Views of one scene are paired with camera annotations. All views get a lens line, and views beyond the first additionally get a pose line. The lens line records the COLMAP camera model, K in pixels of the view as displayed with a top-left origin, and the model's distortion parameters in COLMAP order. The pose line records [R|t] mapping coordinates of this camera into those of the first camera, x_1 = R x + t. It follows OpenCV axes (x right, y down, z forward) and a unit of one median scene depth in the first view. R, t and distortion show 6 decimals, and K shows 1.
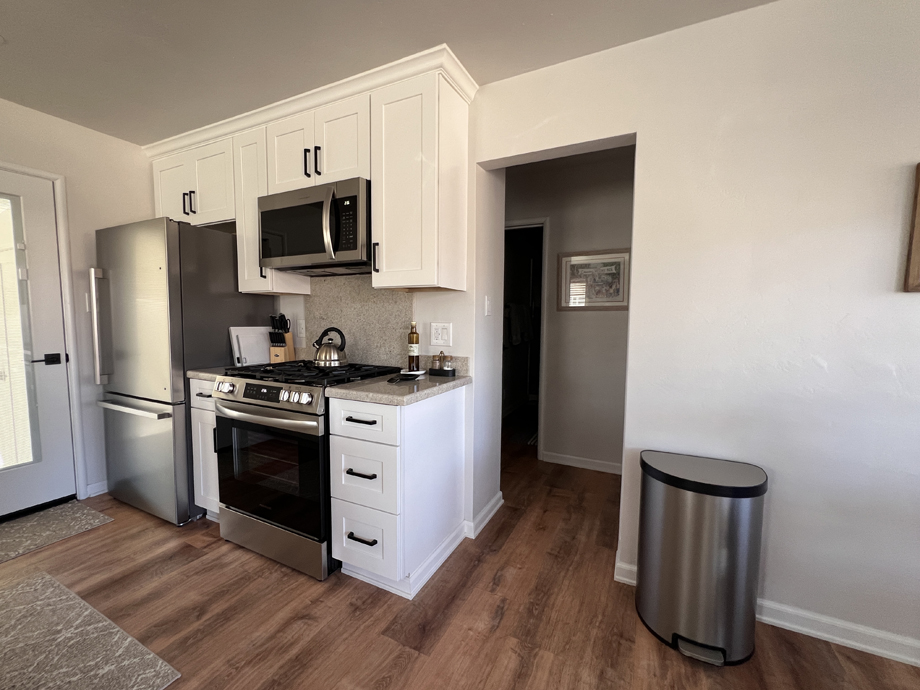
lens RADIAL K [[382.8, 0, 456.0], [0, 382.8, 347.8], [0, 0, 1]] dist [-0.001356, 0.000086]
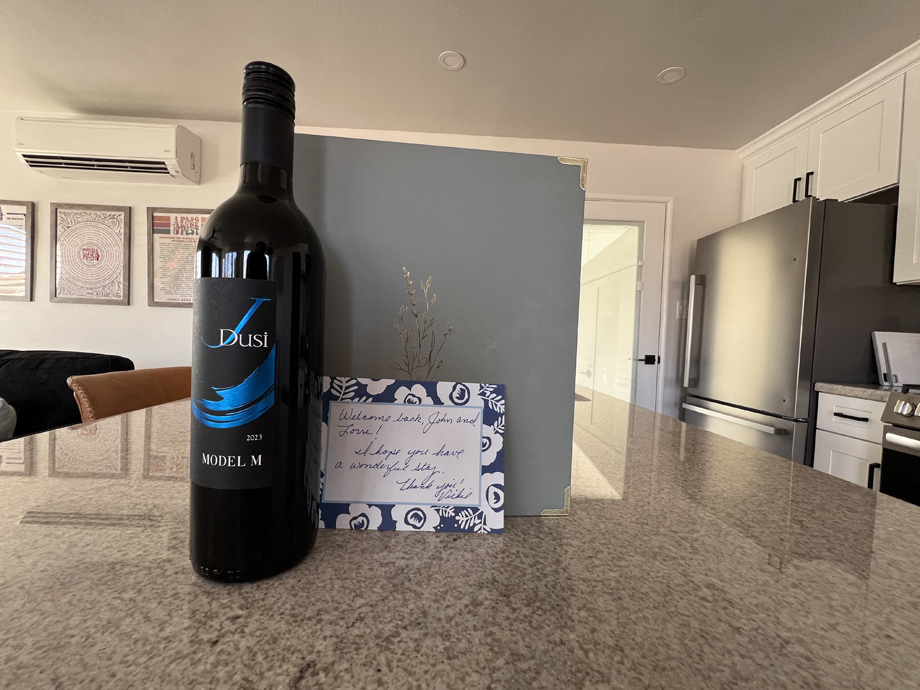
lens RADIAL K [[382.8, 0, 456.0], [0, 382.8, 347.8], [0, 0, 1]] dist [-0.001356, 0.000086]
pose [[0.479268, 0.033533, -0.877028, -0.375491], [-0.101113, 0.994726, -0.017222, 0.080701], [0.871825, 0.096932, 0.480131, -0.055435]]
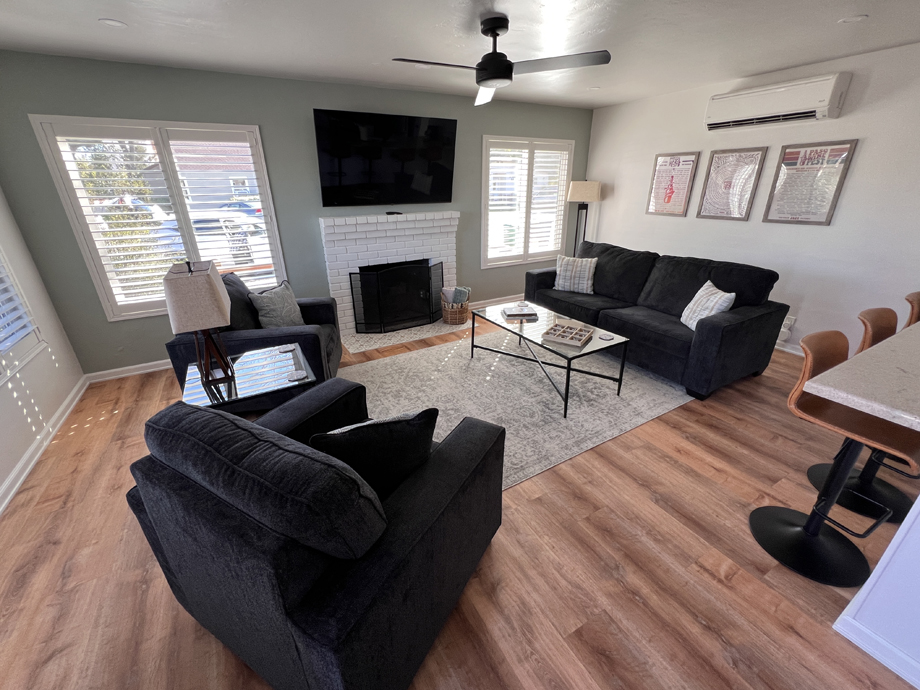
lens RADIAL K [[382.8, 0, 456.0], [0, 382.8, 347.8], [0, 0, 1]] dist [-0.001356, 0.000086]
pose [[-0.553819, 0.323428, -0.767254, 0.384103], [-0.057573, 0.904394, 0.422796, -0.113493], [0.830645, 0.278325, -0.482250, -0.500841]]
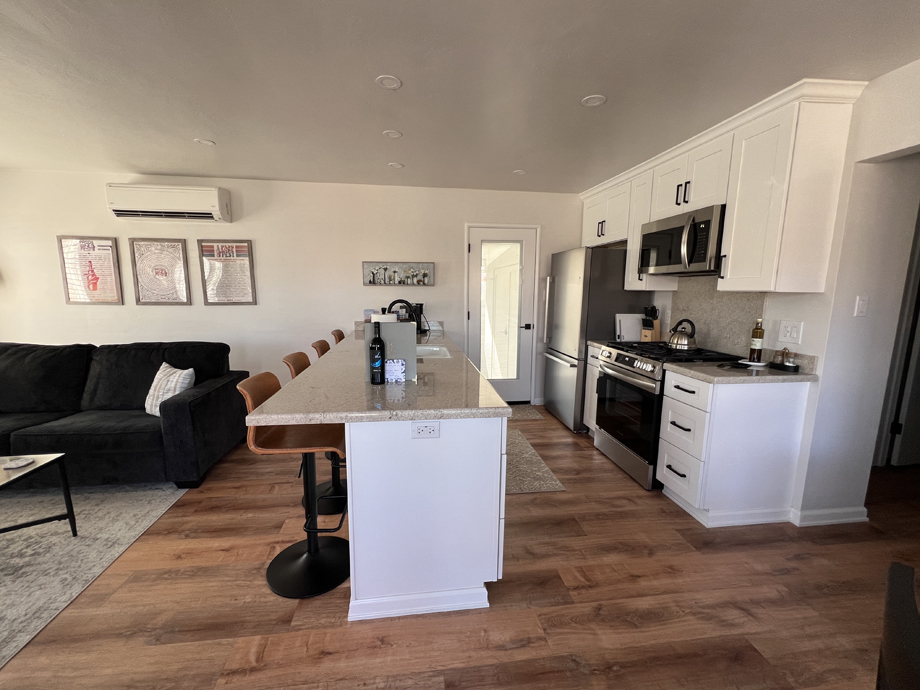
lens RADIAL K [[382.8, 0, 456.0], [0, 382.8, 347.8], [0, 0, 1]] dist [-0.001356, 0.000086]
pose [[0.561620, 0.121667, -0.818401, 0.322633], [-0.065873, 0.992565, 0.102354, -0.039889], [0.824769, -0.003574, 0.565459, -0.385573]]
